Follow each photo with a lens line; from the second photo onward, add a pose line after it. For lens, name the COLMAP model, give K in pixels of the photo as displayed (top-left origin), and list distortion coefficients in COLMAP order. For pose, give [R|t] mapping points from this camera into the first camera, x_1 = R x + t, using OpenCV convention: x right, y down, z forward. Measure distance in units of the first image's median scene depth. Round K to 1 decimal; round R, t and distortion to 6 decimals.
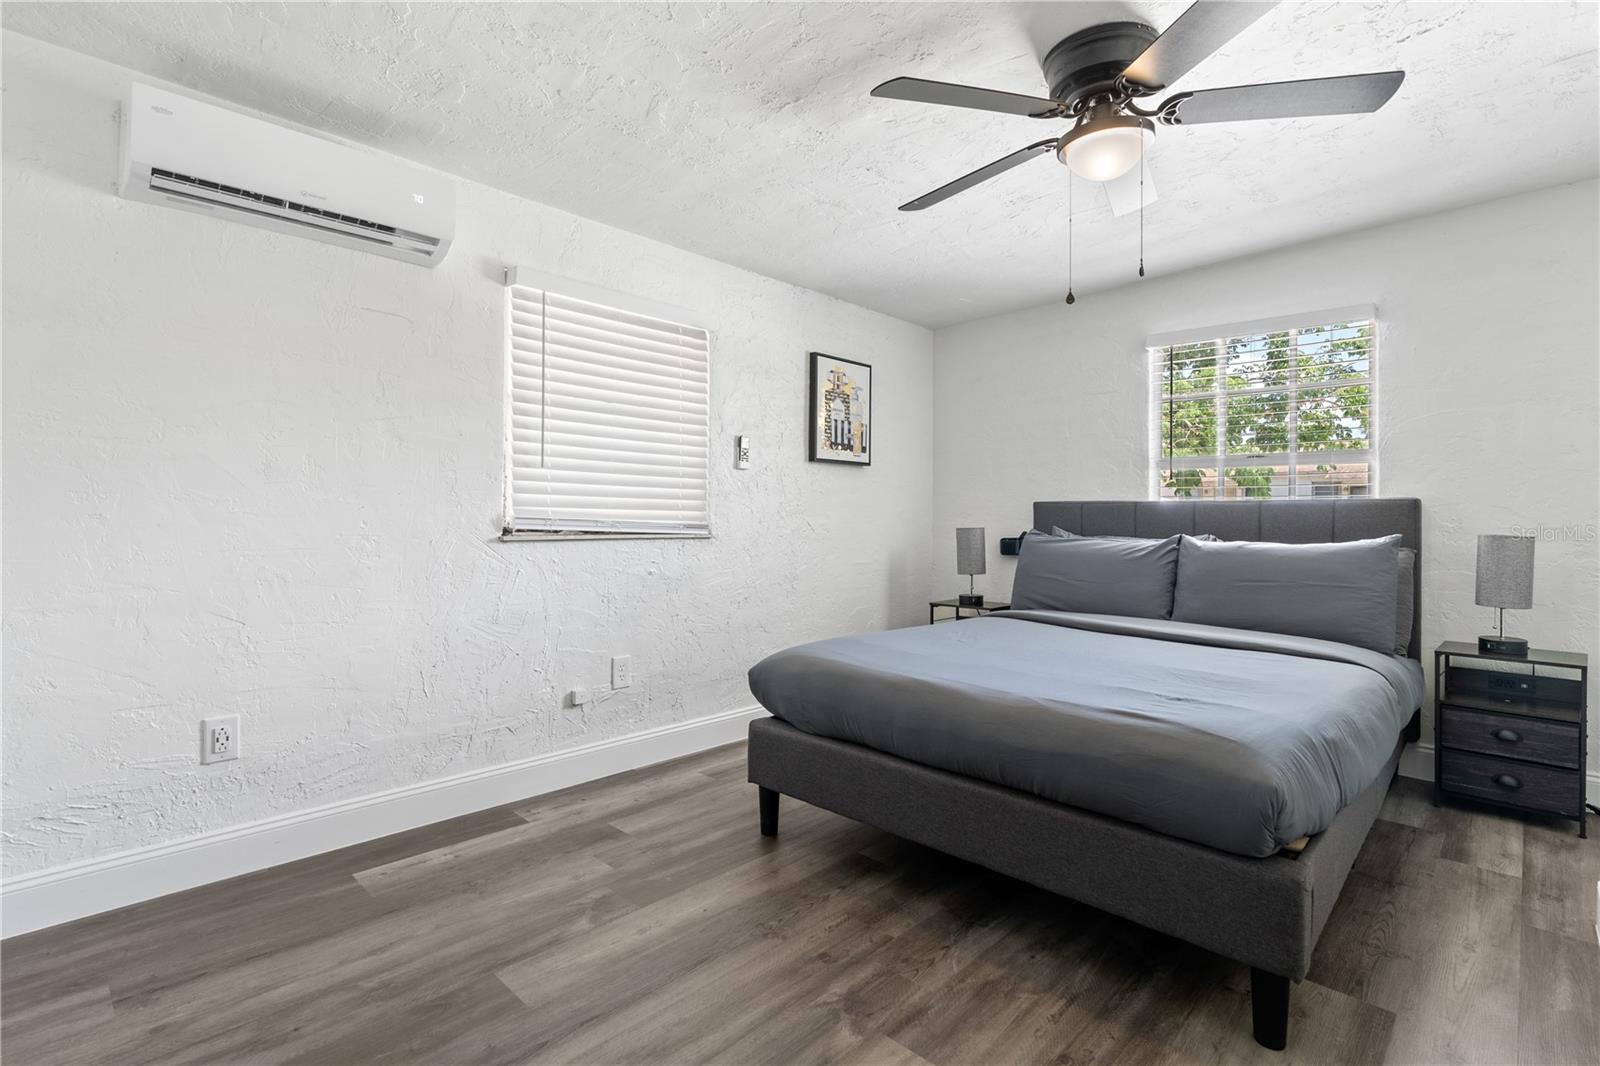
lens RADIAL K [[750.1, 0, 822.0], [0, 750.1, 536.2], [0, 0, 1]] dist [-0.022372, -0.000049]
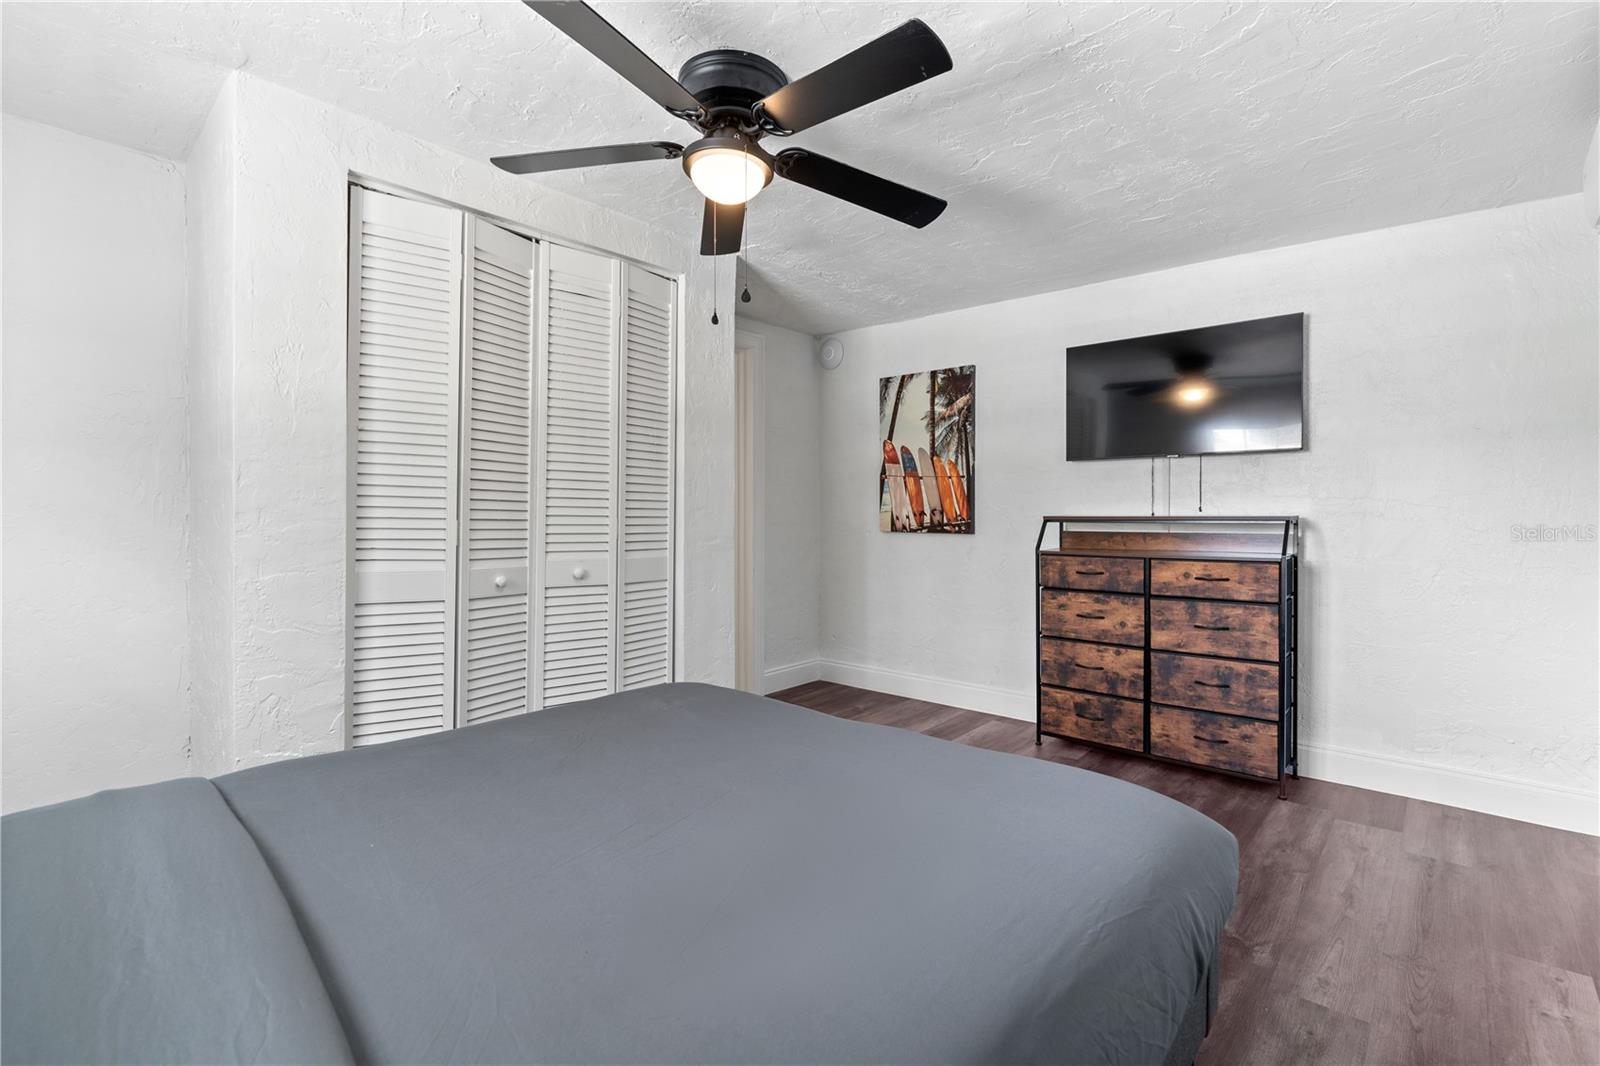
lens RADIAL K [[723.3, 0, 789.8], [0, 723.3, 523.6], [0, 0, 1]] dist [-0.013140, 0.001035]
pose [[-0.999888, -0.006551, 0.013436, 0.249905], [-0.006110, 0.999450, 0.032602, -0.069413], [-0.013642, 0.032516, -0.999378, 1.748551]]
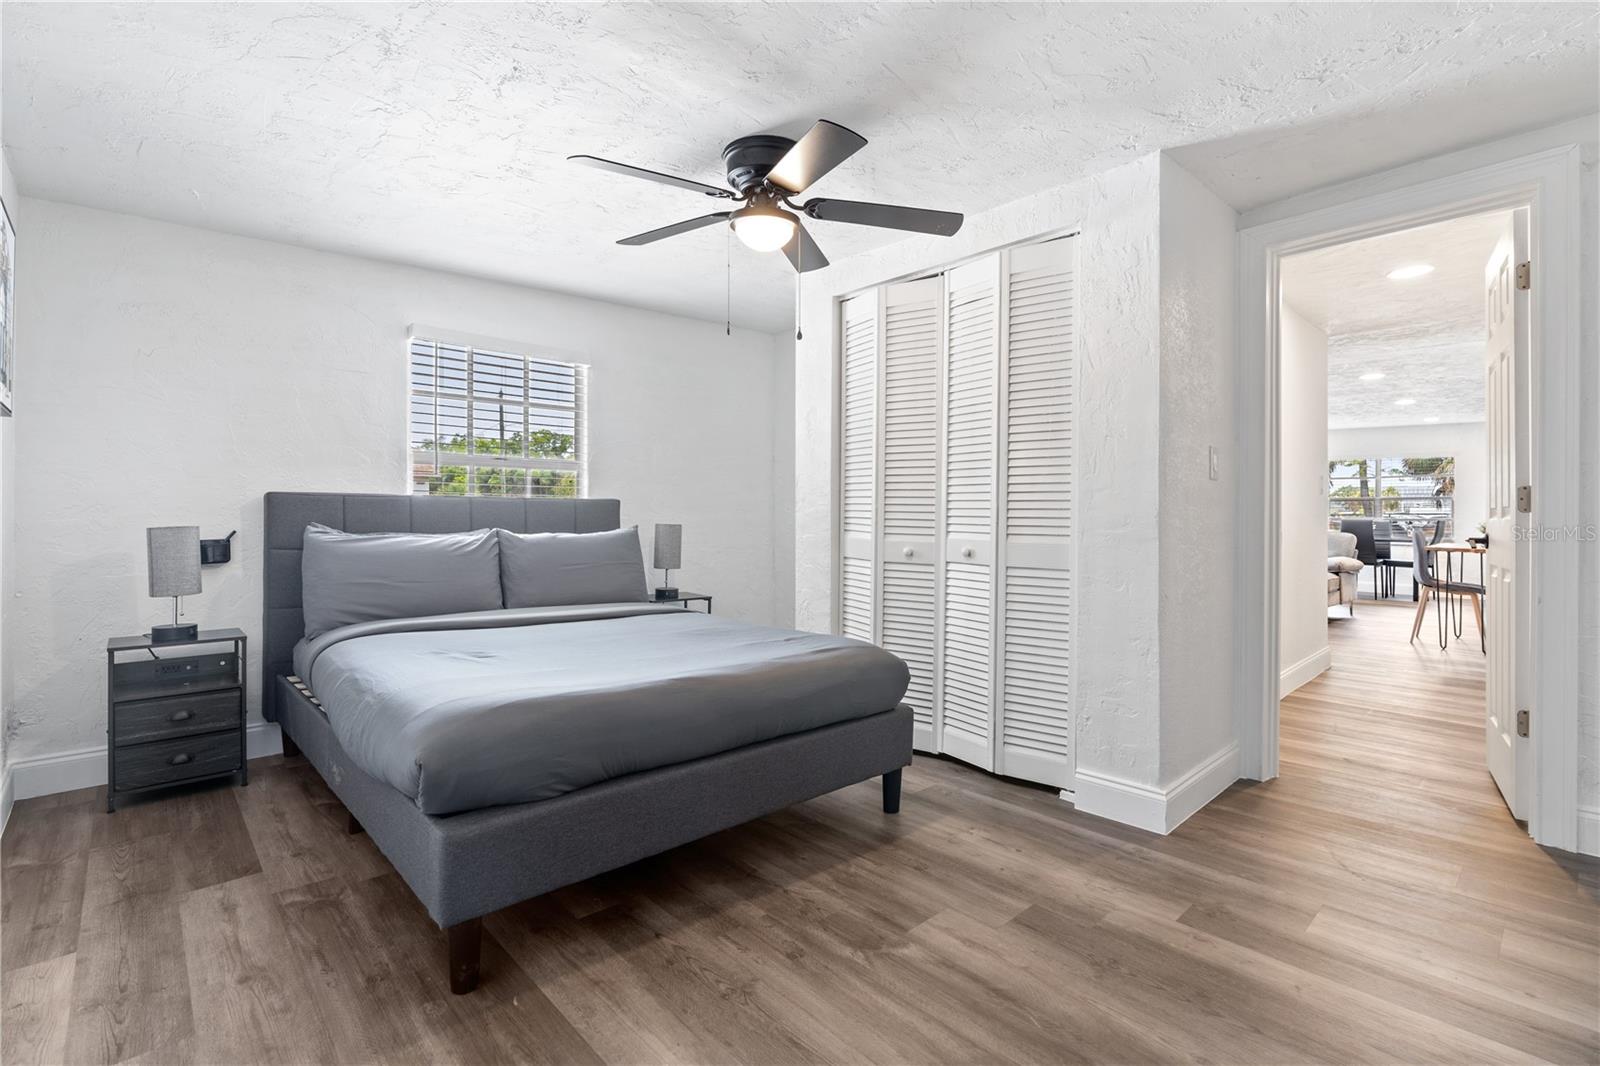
lens RADIAL K [[723.3, 0, 789.8], [0, 723.3, 523.6], [0, 0, 1]] dist [-0.013140, 0.001035]
pose [[0.087724, -0.012865, 0.996062, -0.774945], [0.021109, 0.999716, 0.011054, -0.018783], [-0.995921, 0.020056, 0.087971, 0.743175]]
